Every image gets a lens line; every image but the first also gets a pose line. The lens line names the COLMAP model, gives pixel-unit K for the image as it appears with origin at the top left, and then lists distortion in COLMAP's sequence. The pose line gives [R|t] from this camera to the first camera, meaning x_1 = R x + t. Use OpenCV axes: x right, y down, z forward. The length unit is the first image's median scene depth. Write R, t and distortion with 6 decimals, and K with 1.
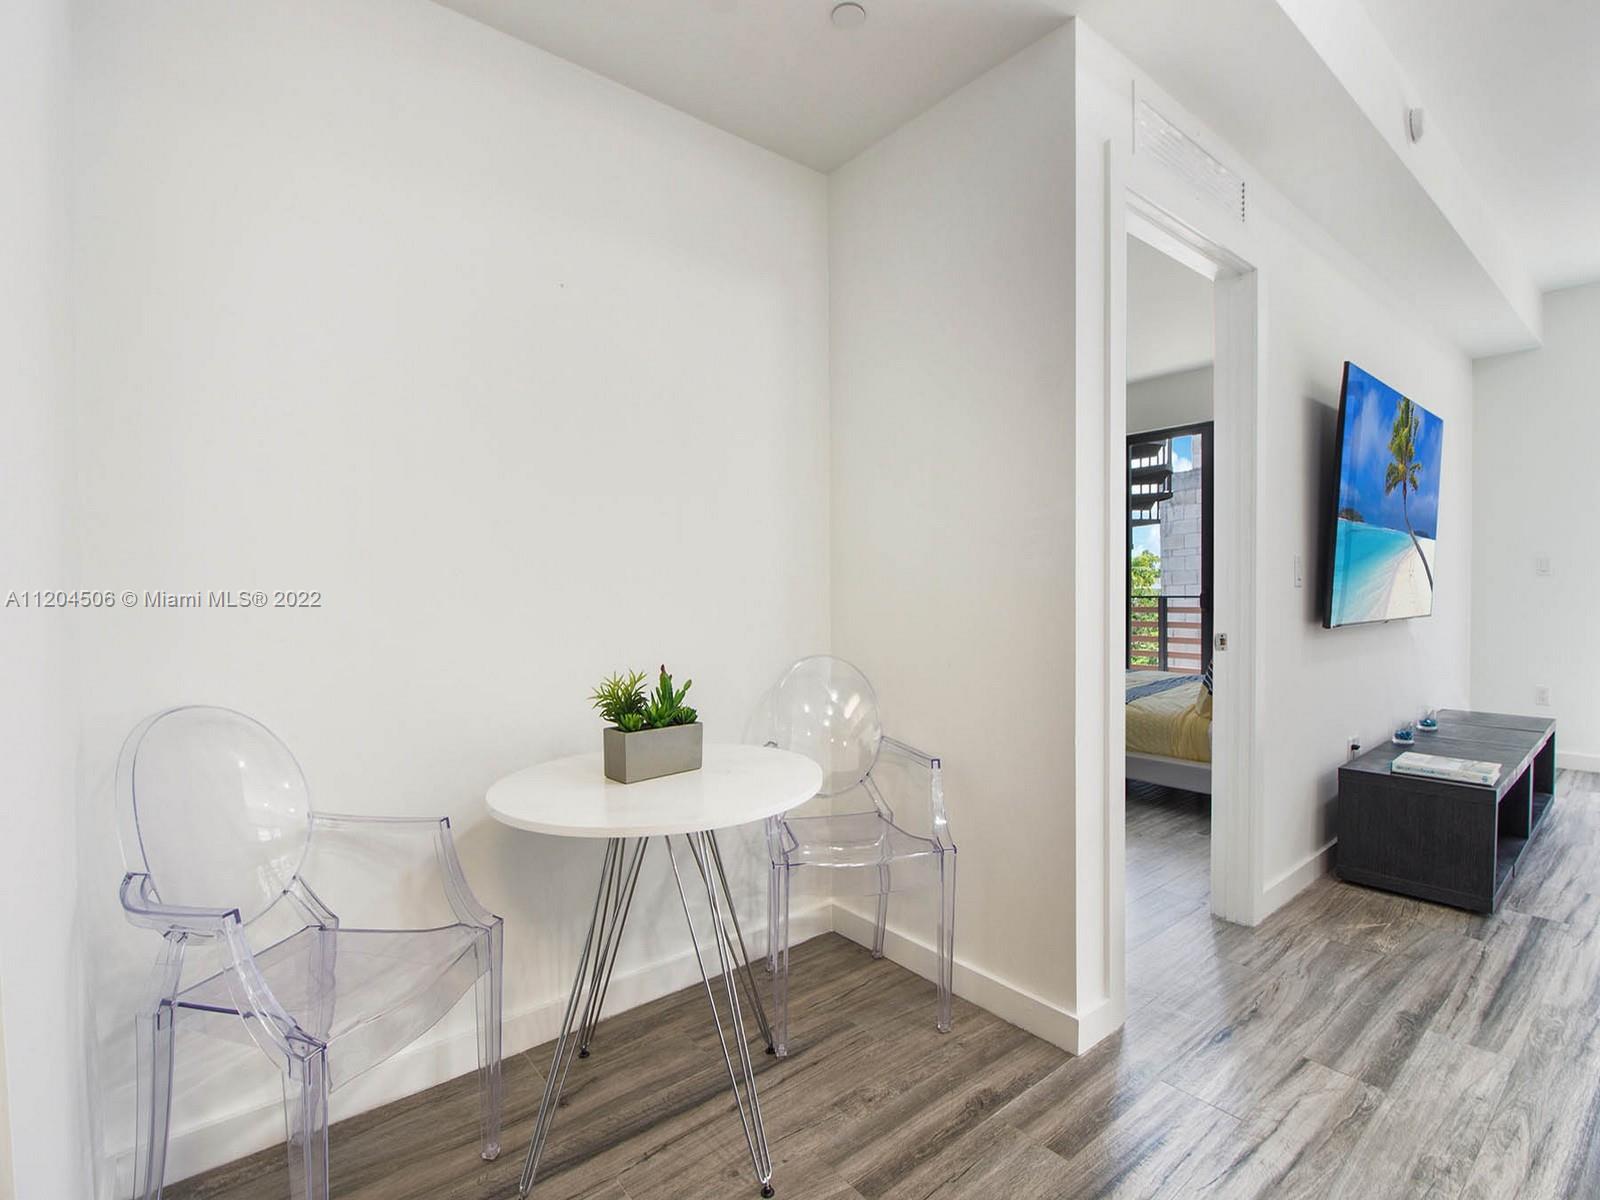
lens RADIAL K [[750.9, 0, 816.5], [0, 750.9, 599.7], [0, 0, 1]] dist [-0.002716, -0.009985]
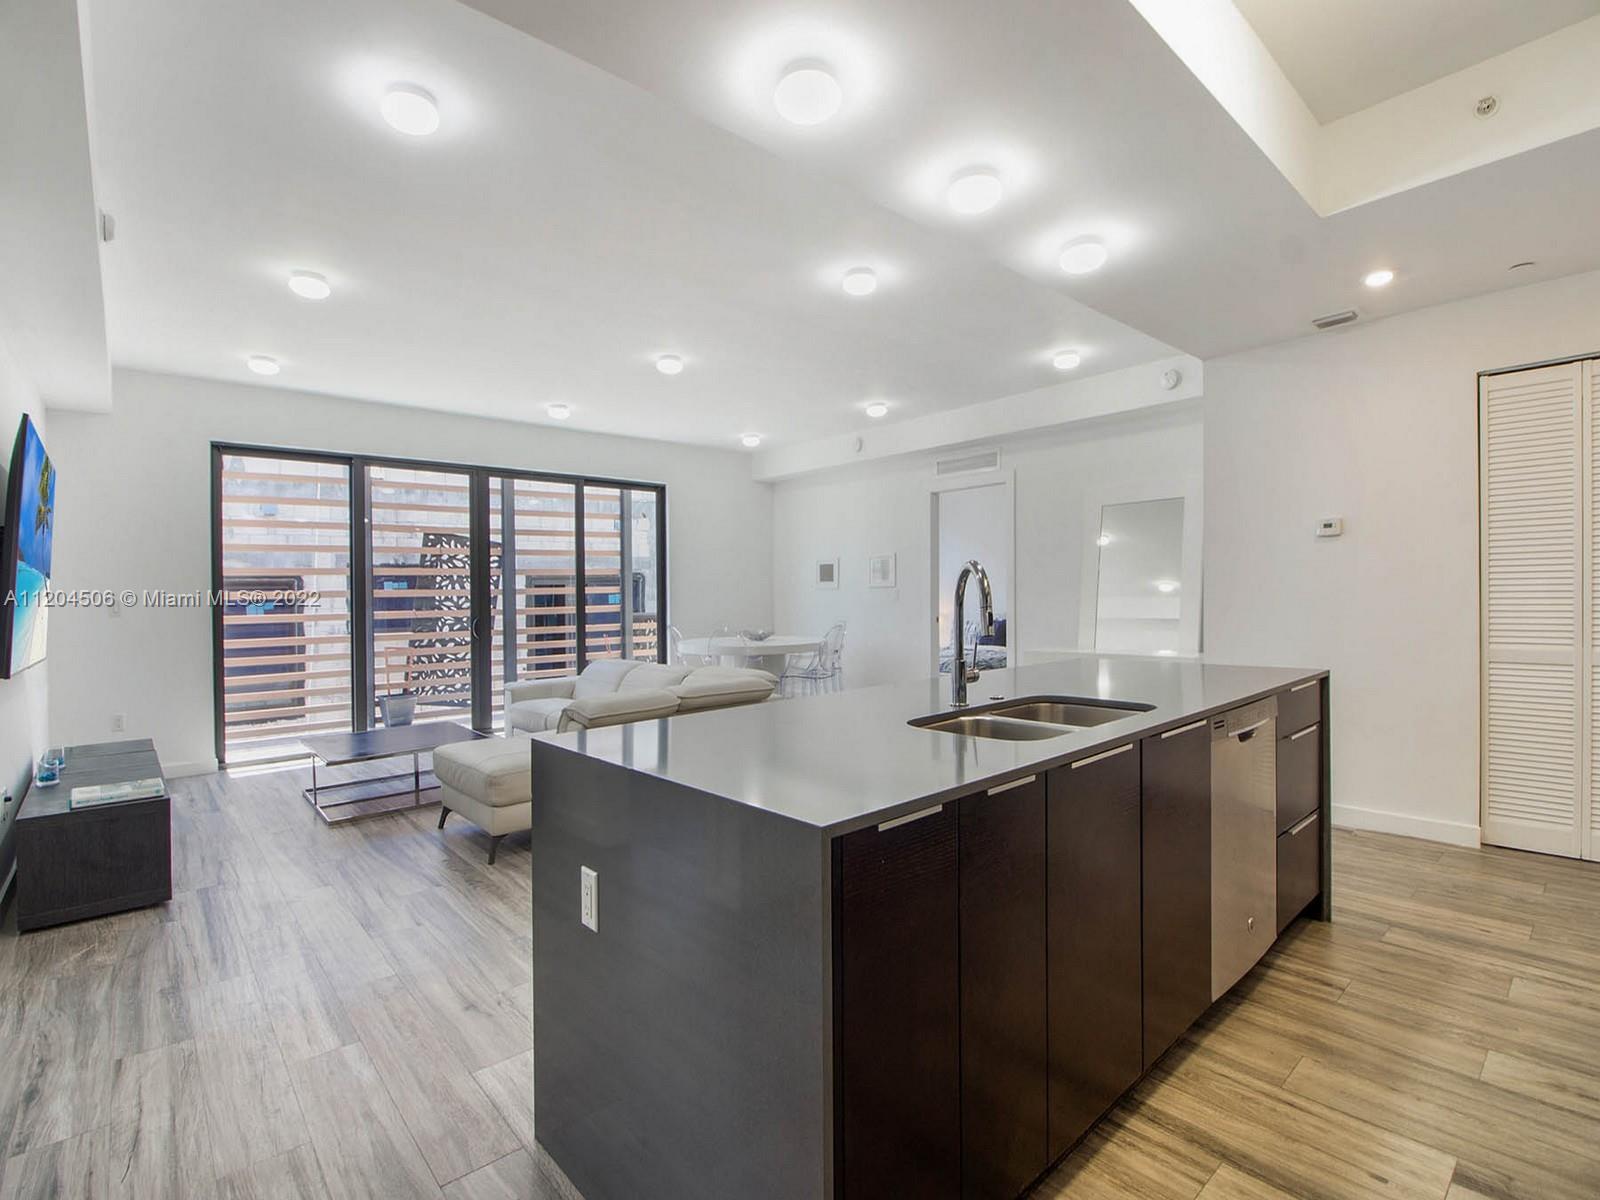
lens RADIAL K [[748.8, 0, 817.3], [0, 748.8, 572.2], [0, 0, 1]] dist [-0.005679, -0.008918]
pose [[-0.054196, 0.044865, 0.997522, -0.440280], [0.034109, 0.998490, -0.043055, -0.029506], [-0.997948, 0.031691, -0.055645, -0.013389]]
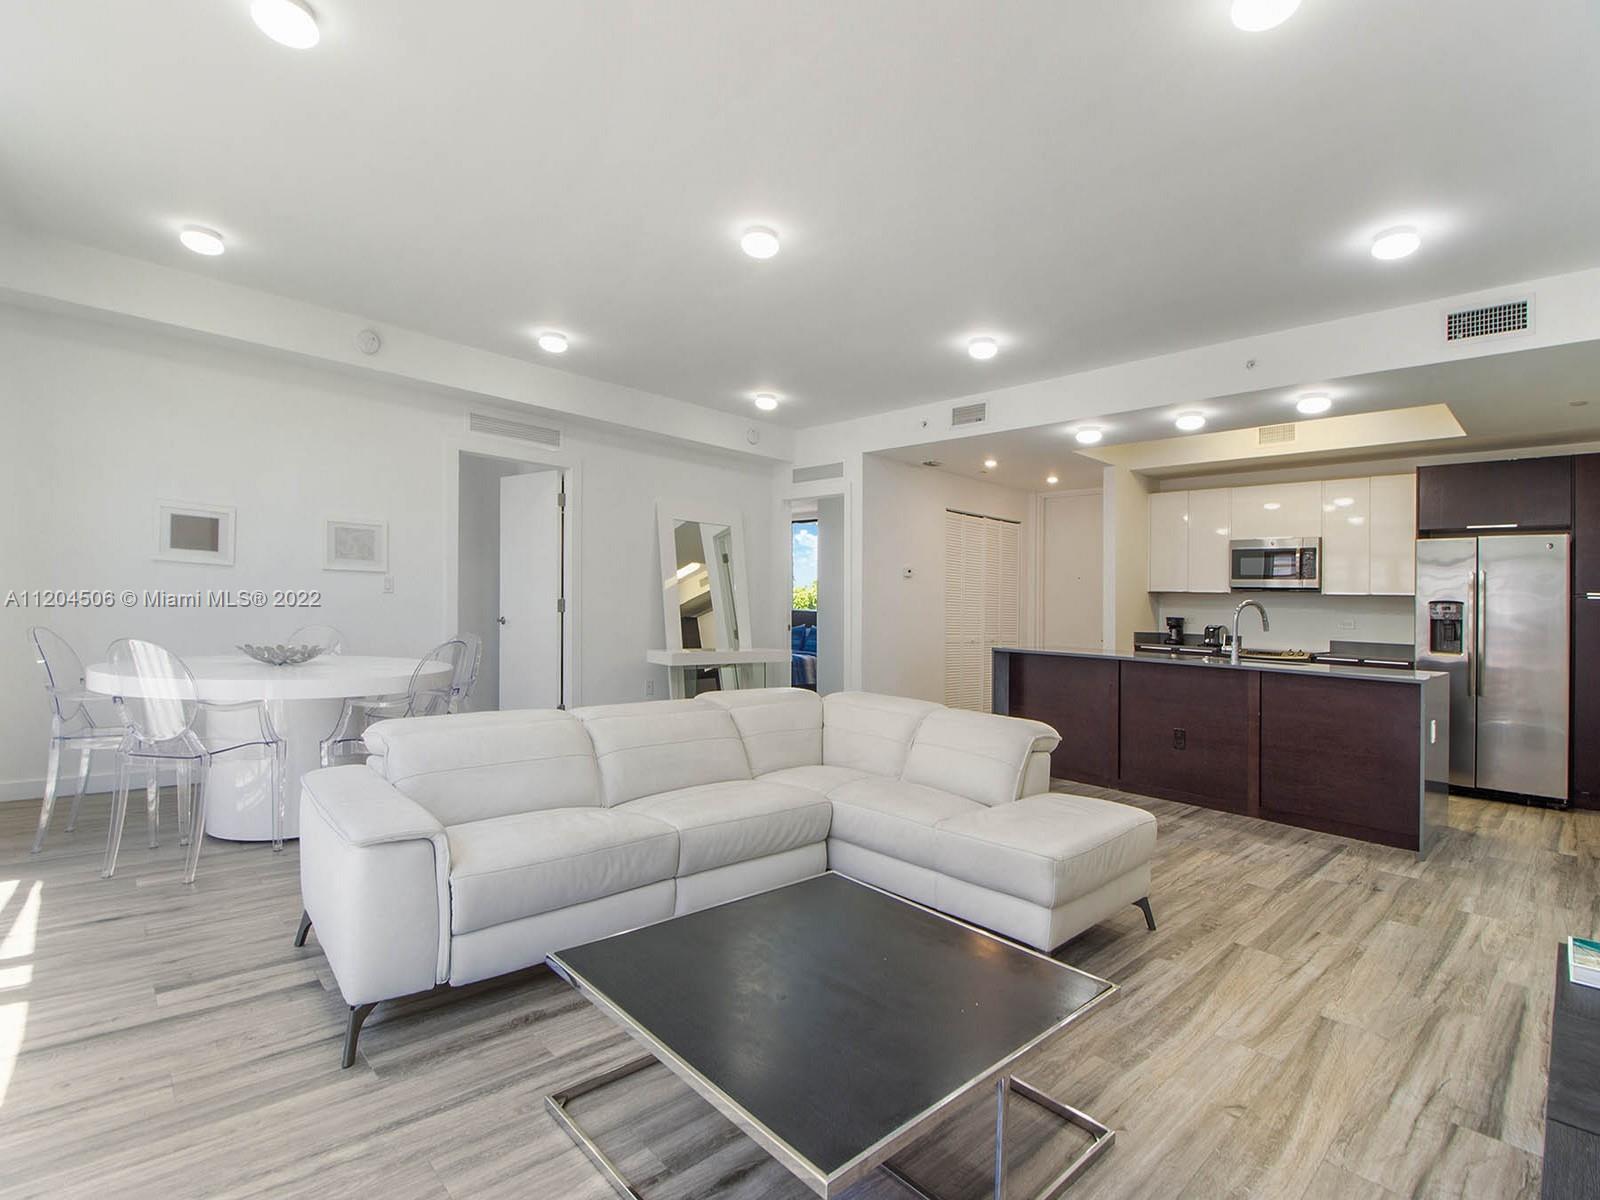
lens RADIAL K [[766.8, 0, 809.6], [0, 766.8, 588.4], [0, 0, 1]] dist [-0.011522, -0.010222]
pose [[-0.997218, -0.022856, -0.070945, 1.905681], [-0.021994, 0.999675, -0.012907, -0.053271], [0.071217, -0.011311, -0.997397, 1.878283]]
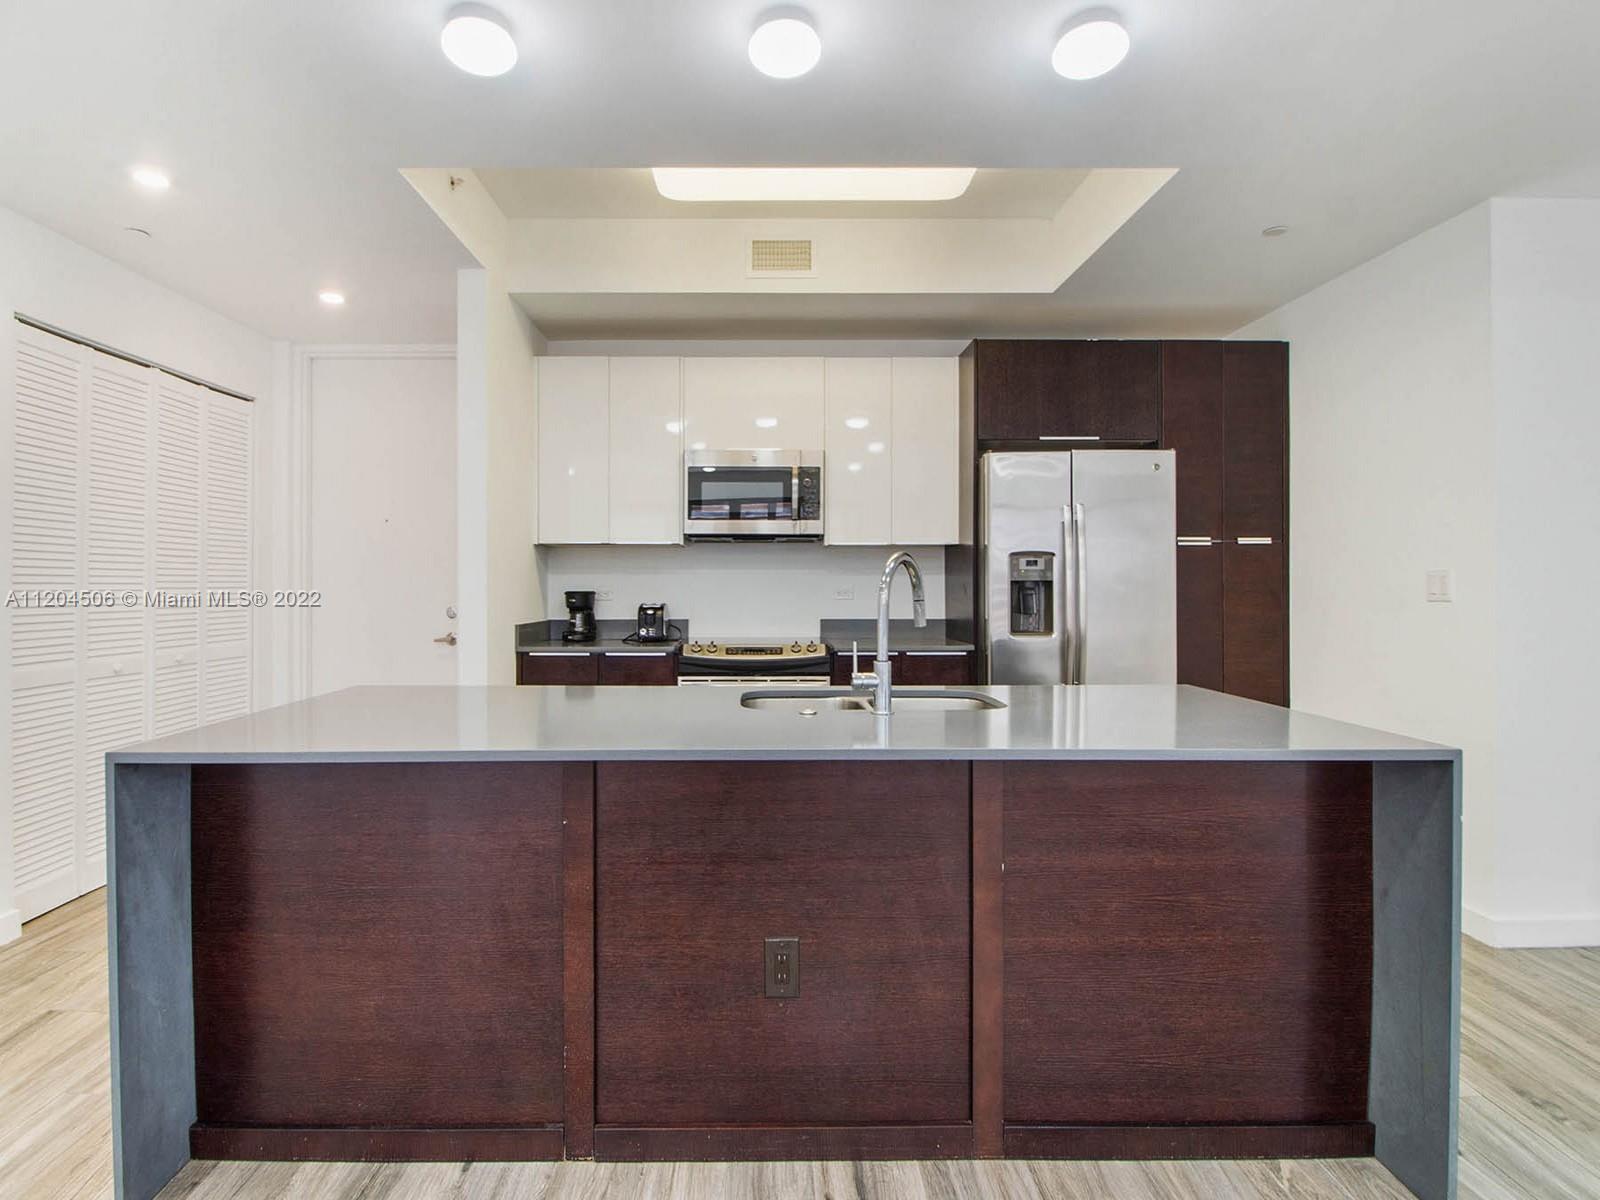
lens RADIAL K [[788.9, 0, 749.3], [0, 788.9, 565.7], [0, 0, 1]] dist [-0.001877, -0.014918]
pose [[-0.632960, -0.006664, -0.774156, 1.269621], [0.001475, 0.999951, -0.009814, -0.046131], [0.774183, -0.007354, -0.632919, 0.167542]]
